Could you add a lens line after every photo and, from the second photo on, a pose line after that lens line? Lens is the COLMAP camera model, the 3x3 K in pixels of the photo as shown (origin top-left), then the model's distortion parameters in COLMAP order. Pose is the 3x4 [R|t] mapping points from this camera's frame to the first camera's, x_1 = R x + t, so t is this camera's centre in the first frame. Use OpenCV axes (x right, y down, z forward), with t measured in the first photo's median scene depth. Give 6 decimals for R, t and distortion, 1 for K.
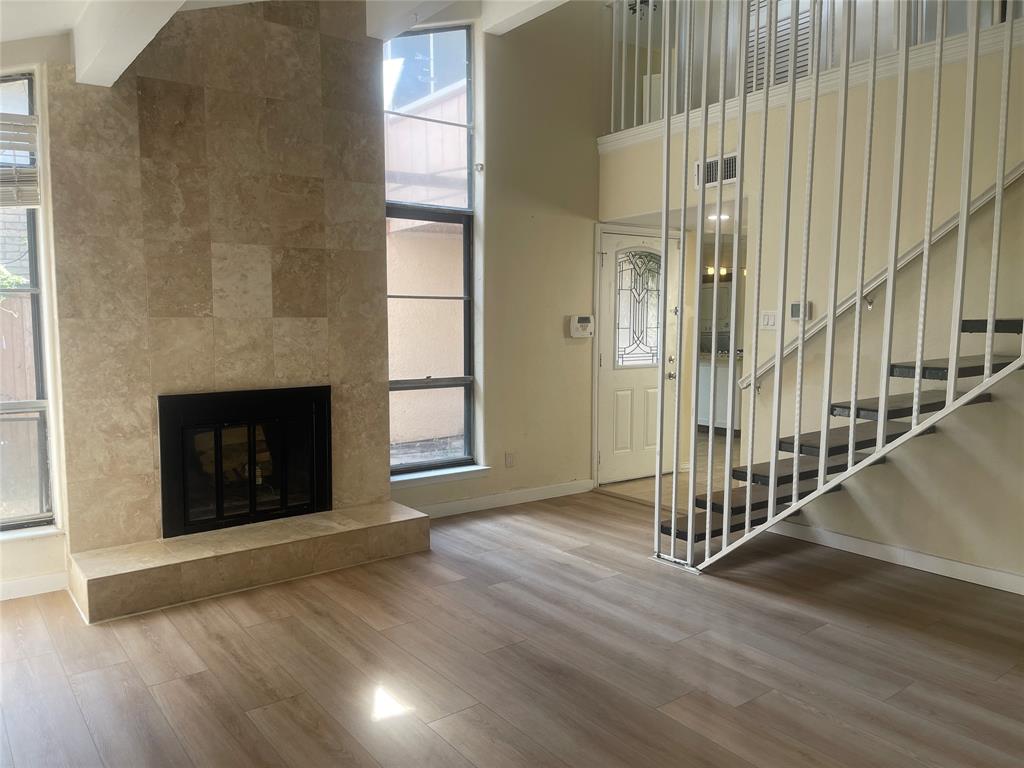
lens RADIAL K [[769.0, 0, 506.4], [0, 769.0, 385.5], [0, 0, 1]] dist [0.063610, -0.089781]
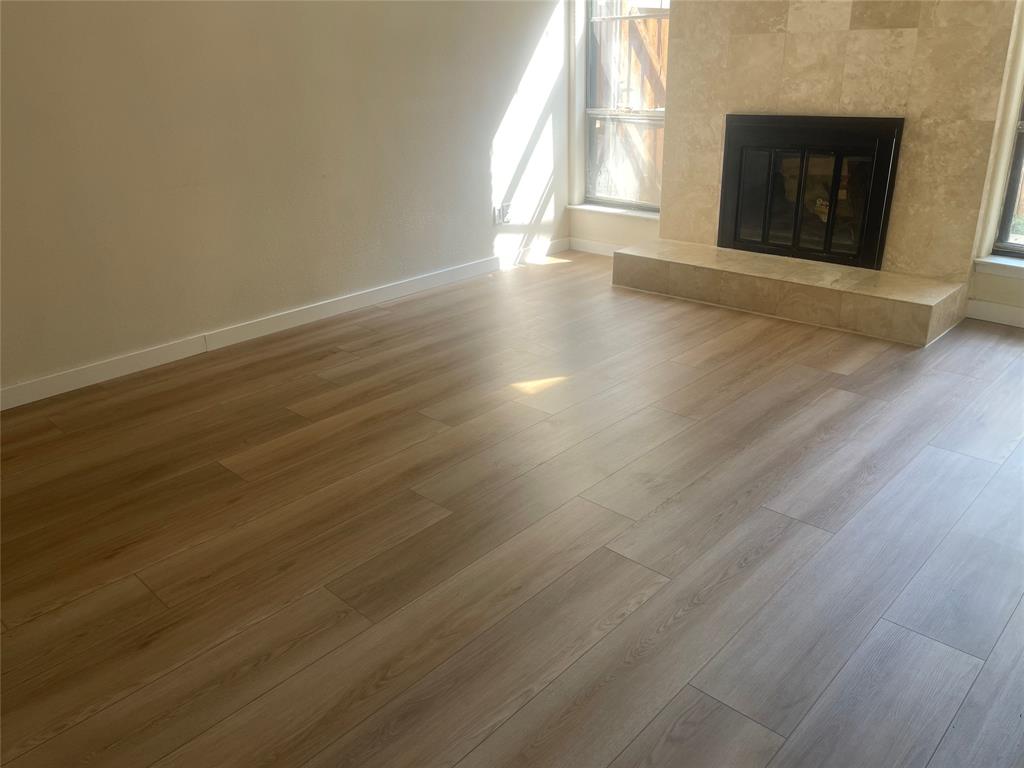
lens RADIAL K [[769.0, 0, 510.2], [0, 769.0, 383.8], [0, 0, 1]] dist [0.063610, -0.089781]
pose [[0.151562, 0.382760, -0.911331, 0.610779], [-0.059722, 0.923843, 0.378083, -0.028939], [0.986642, -0.002877, 0.162879, 0.491512]]
